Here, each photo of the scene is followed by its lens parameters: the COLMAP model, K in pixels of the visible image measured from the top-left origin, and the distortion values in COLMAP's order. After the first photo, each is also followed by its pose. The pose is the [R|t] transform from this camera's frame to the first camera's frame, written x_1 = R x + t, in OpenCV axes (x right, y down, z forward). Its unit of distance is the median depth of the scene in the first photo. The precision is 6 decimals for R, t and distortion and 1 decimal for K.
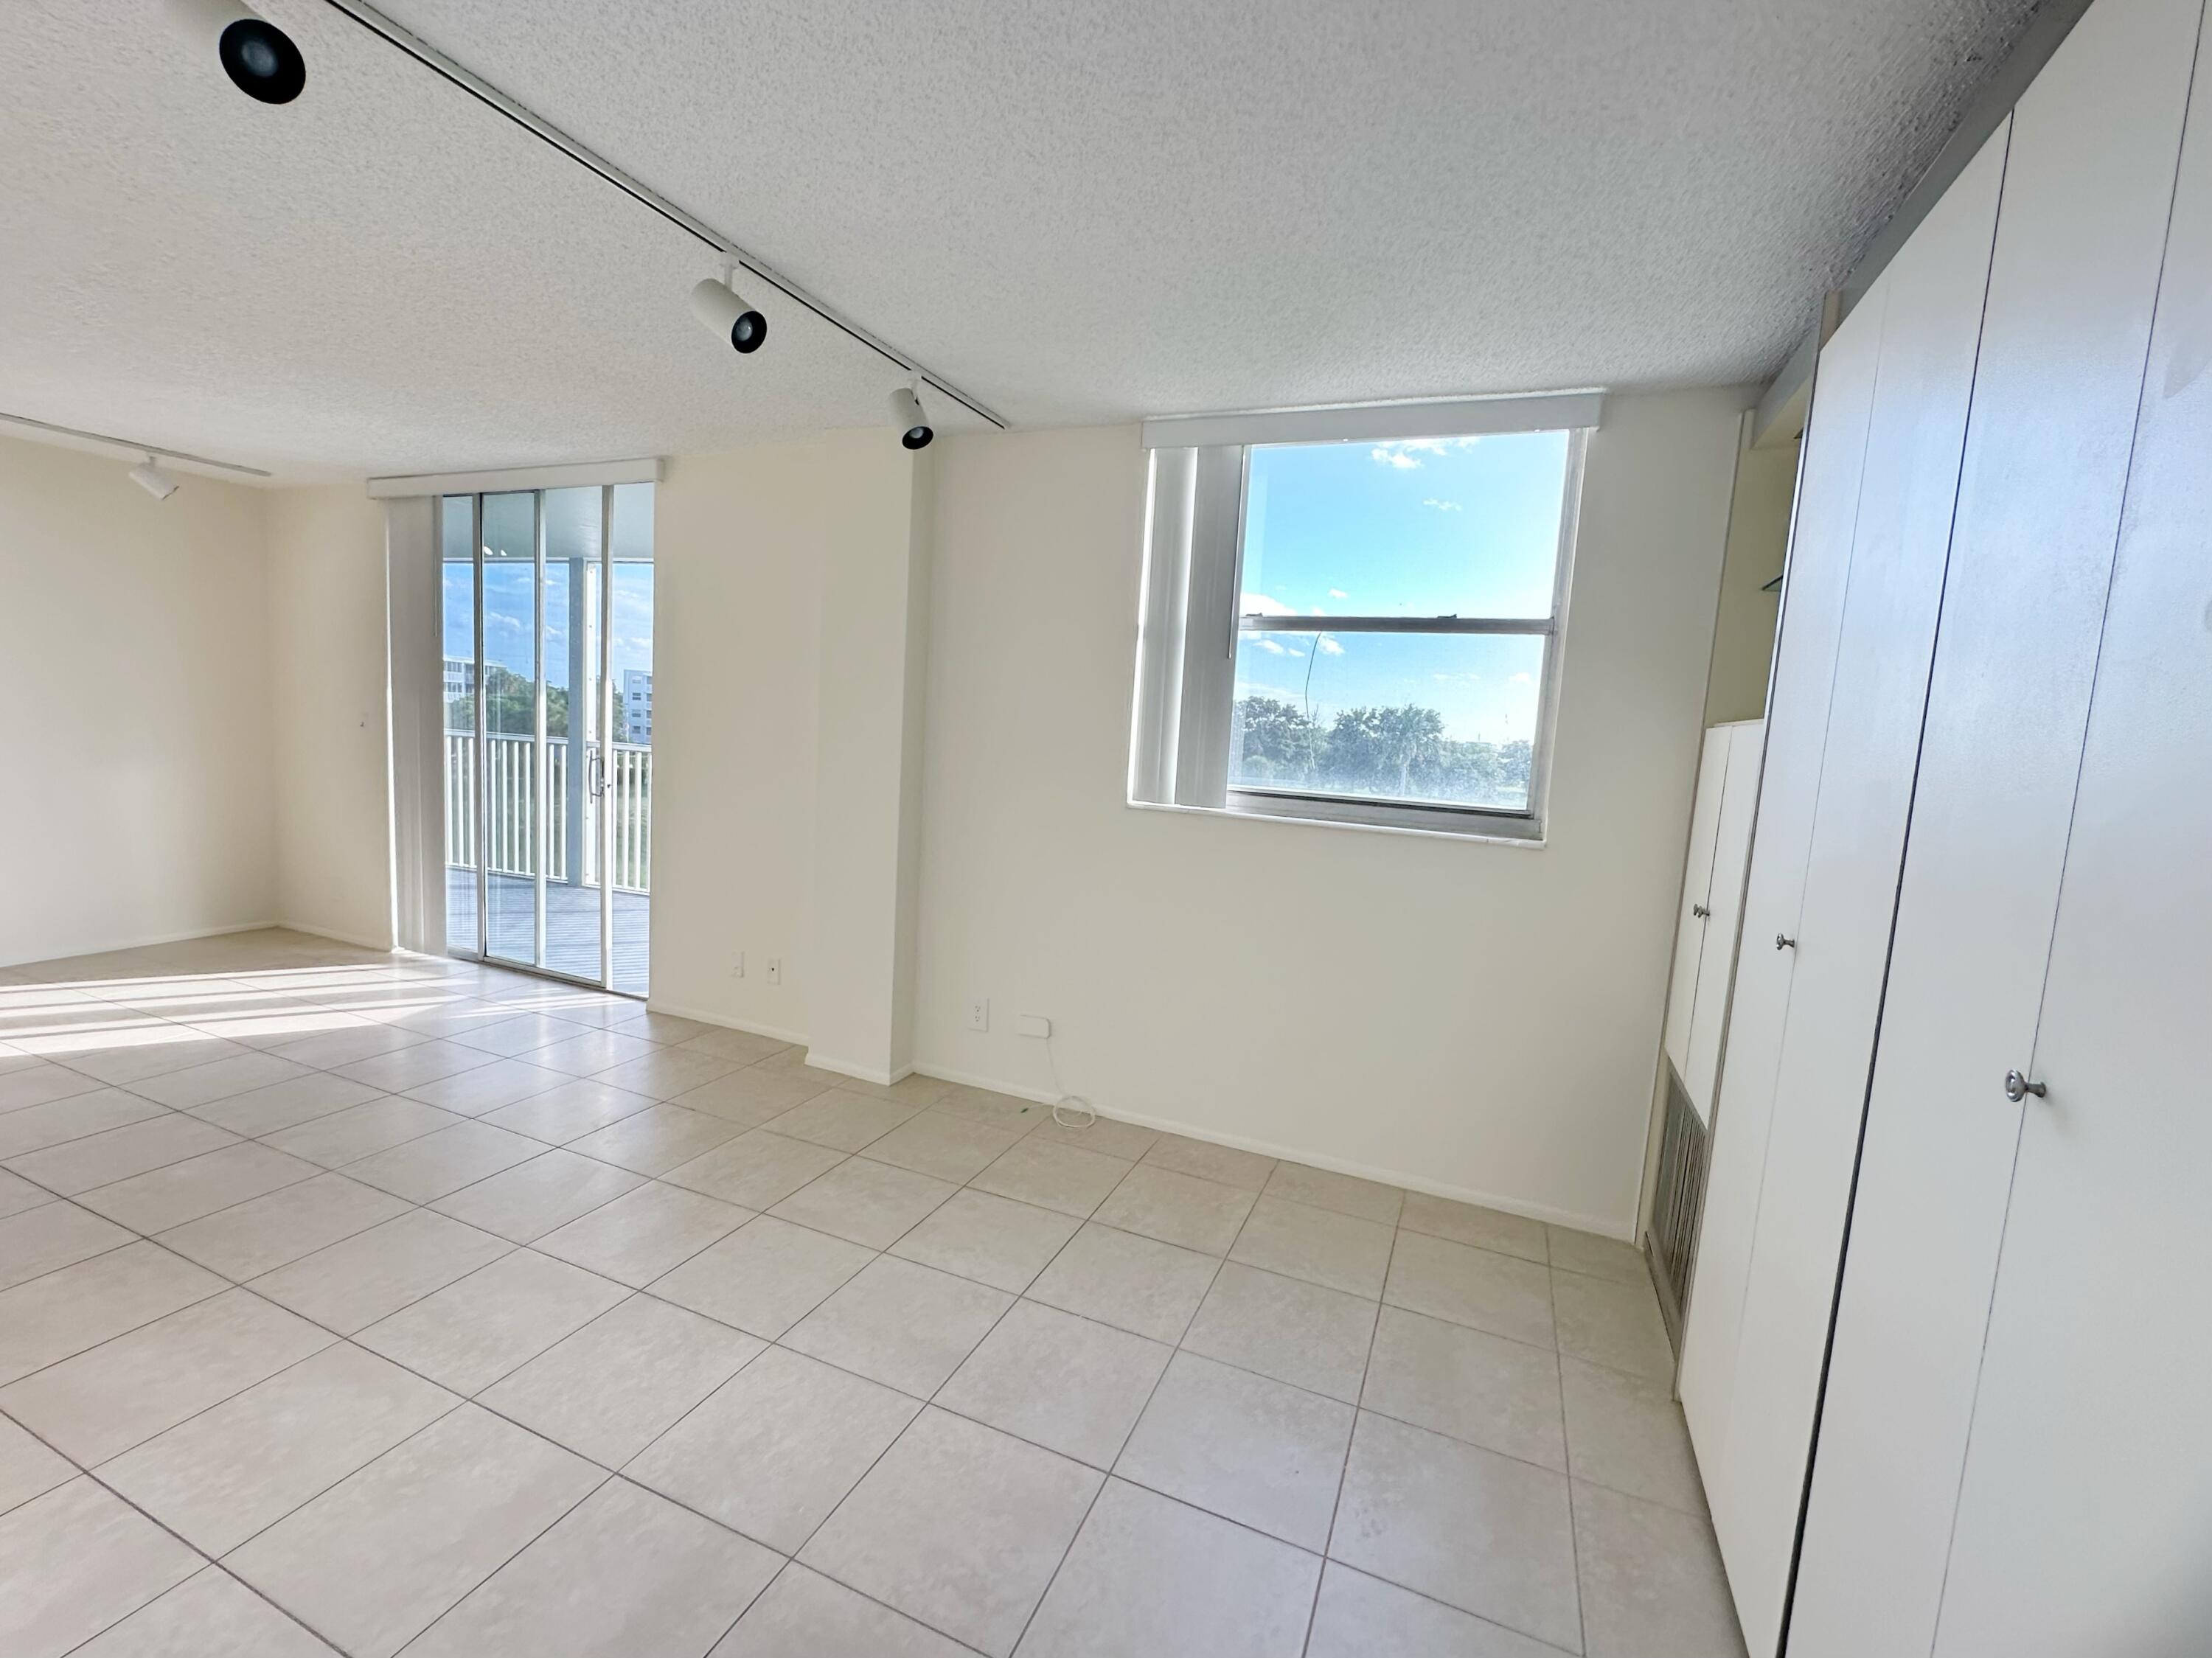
lens RADIAL K [[915.2, 0, 1106.2], [0, 915.2, 828.2], [0, 0, 1]] dist [-0.004837, 0.000470]
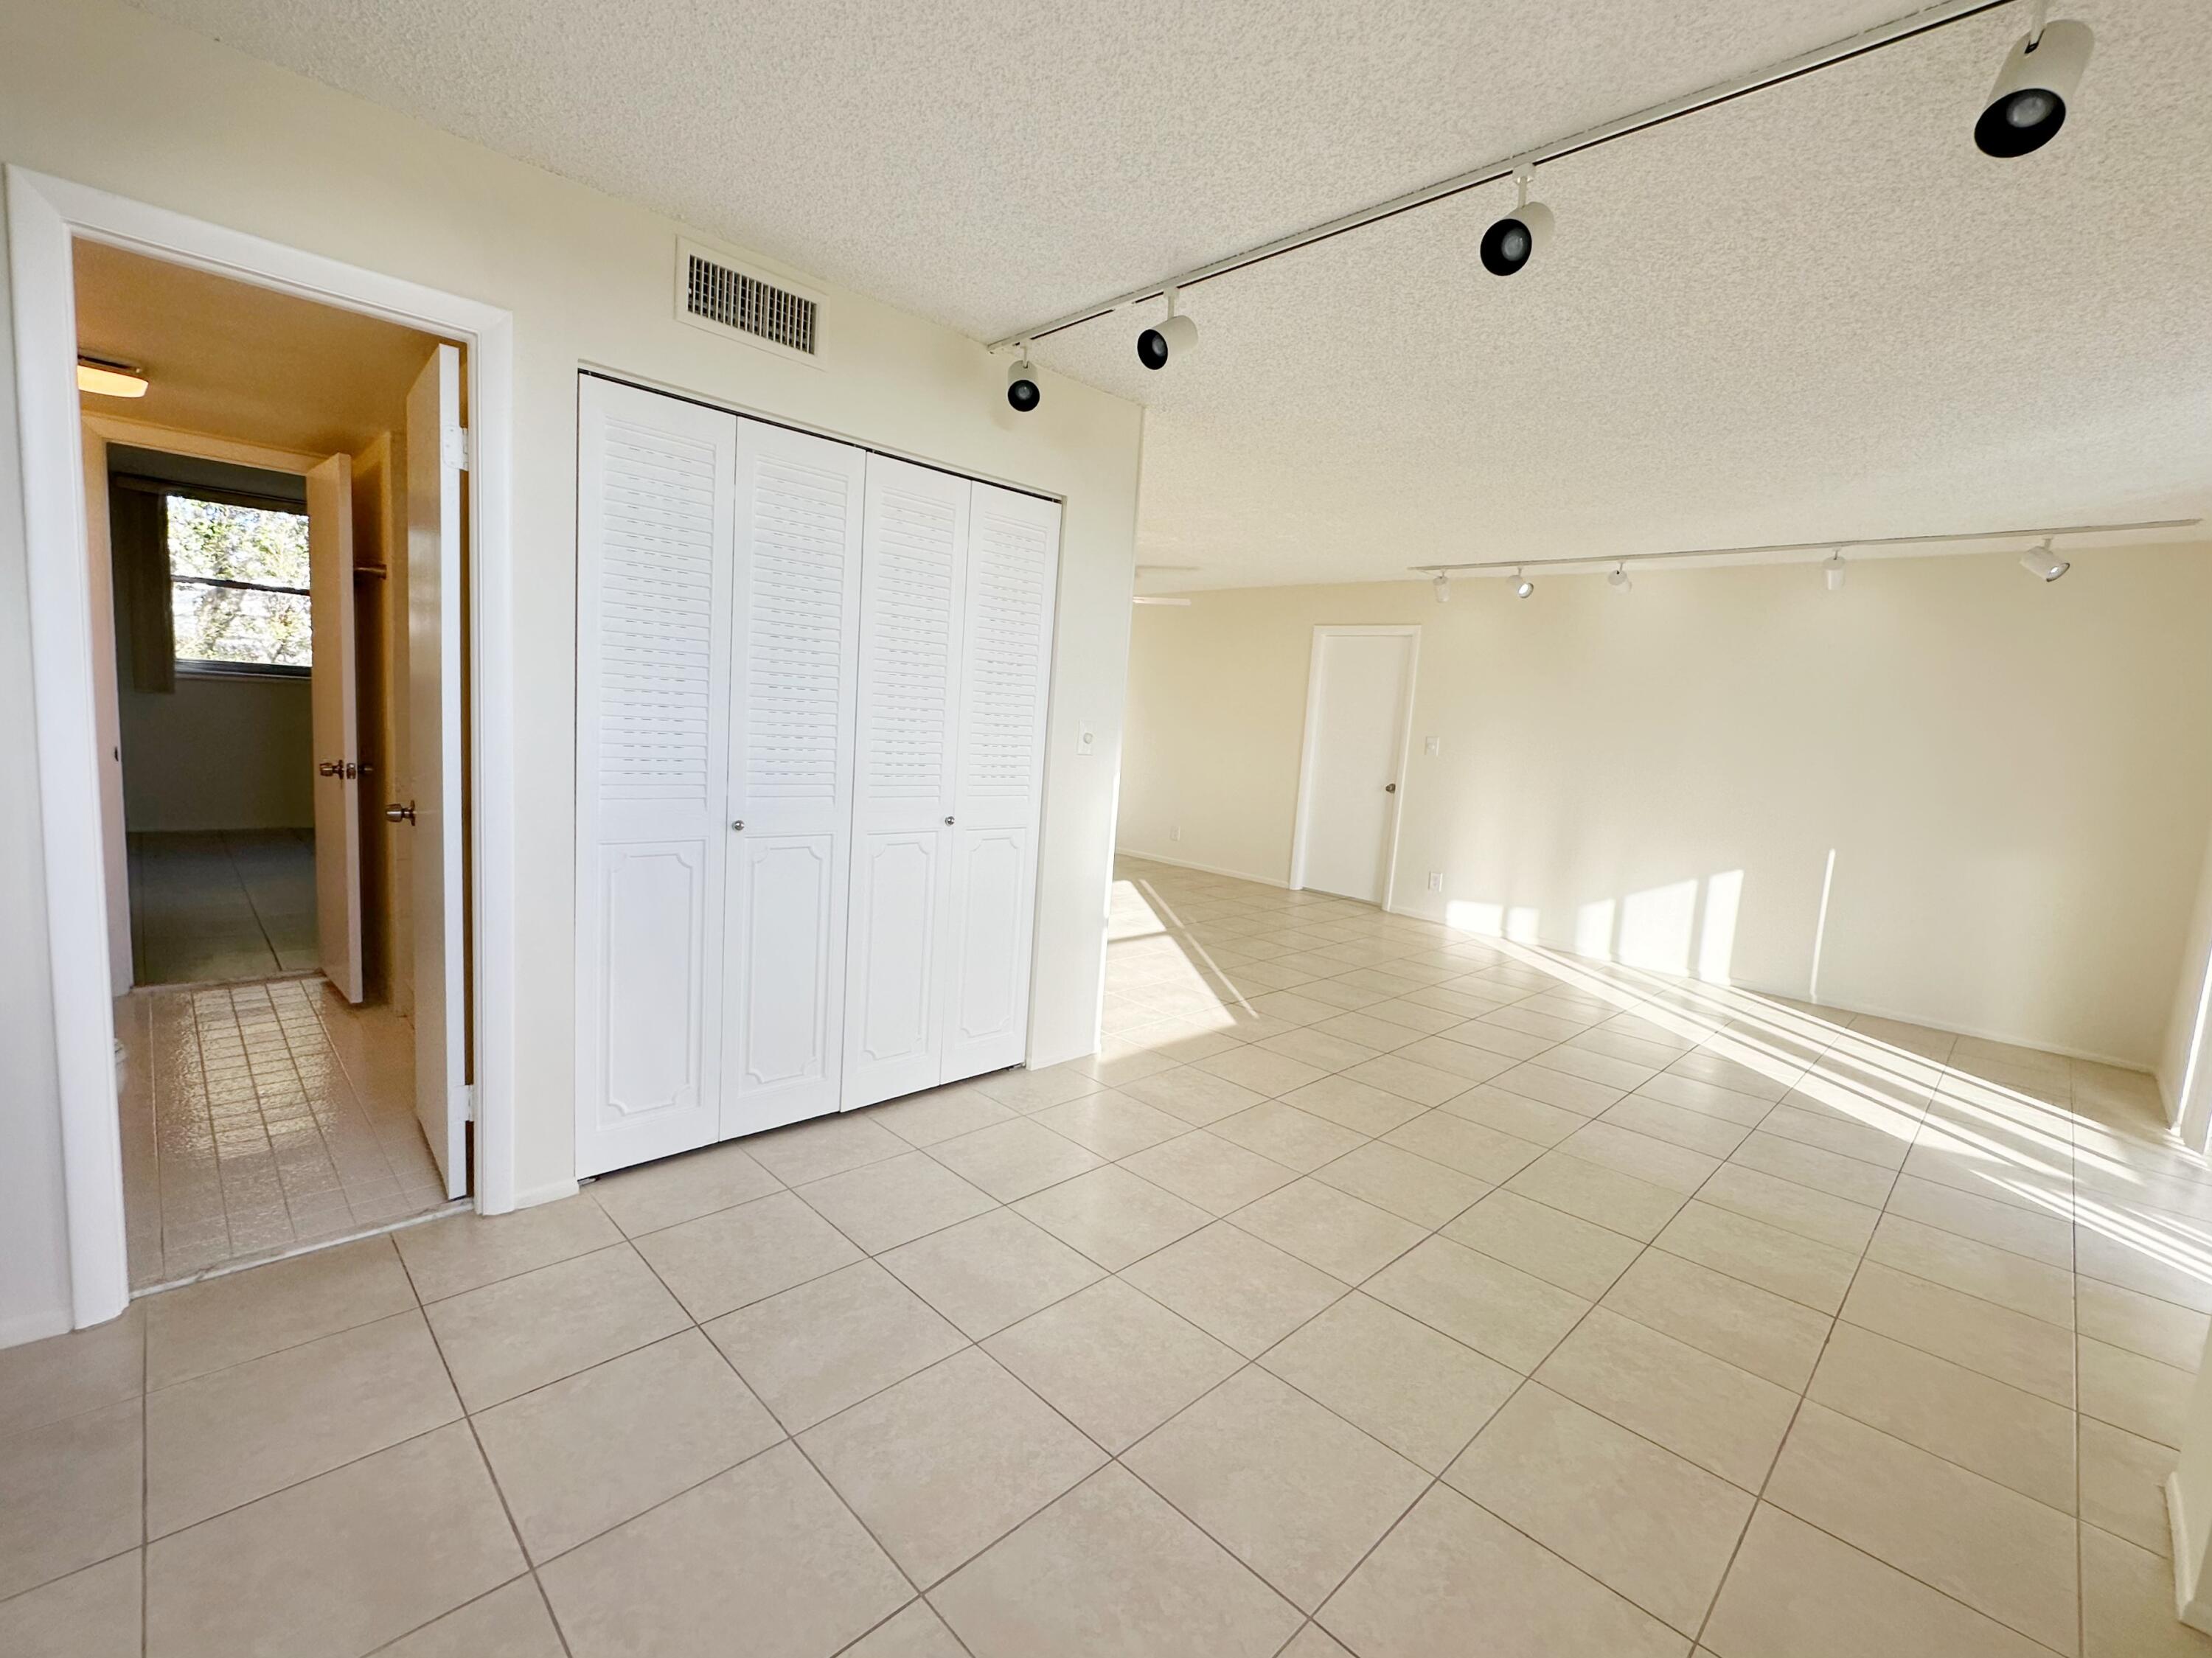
lens RADIAL K [[952.5, 0, 1108.0], [0, 952.5, 824.6], [0, 0, 1]] dist [-0.005335, 0.000604]
pose [[-0.366590, 0.022700, -0.930106, 0.438056], [-0.193074, 0.976083, 0.099920, -0.028134], [0.910129, 0.216210, -0.353440, 0.829490]]
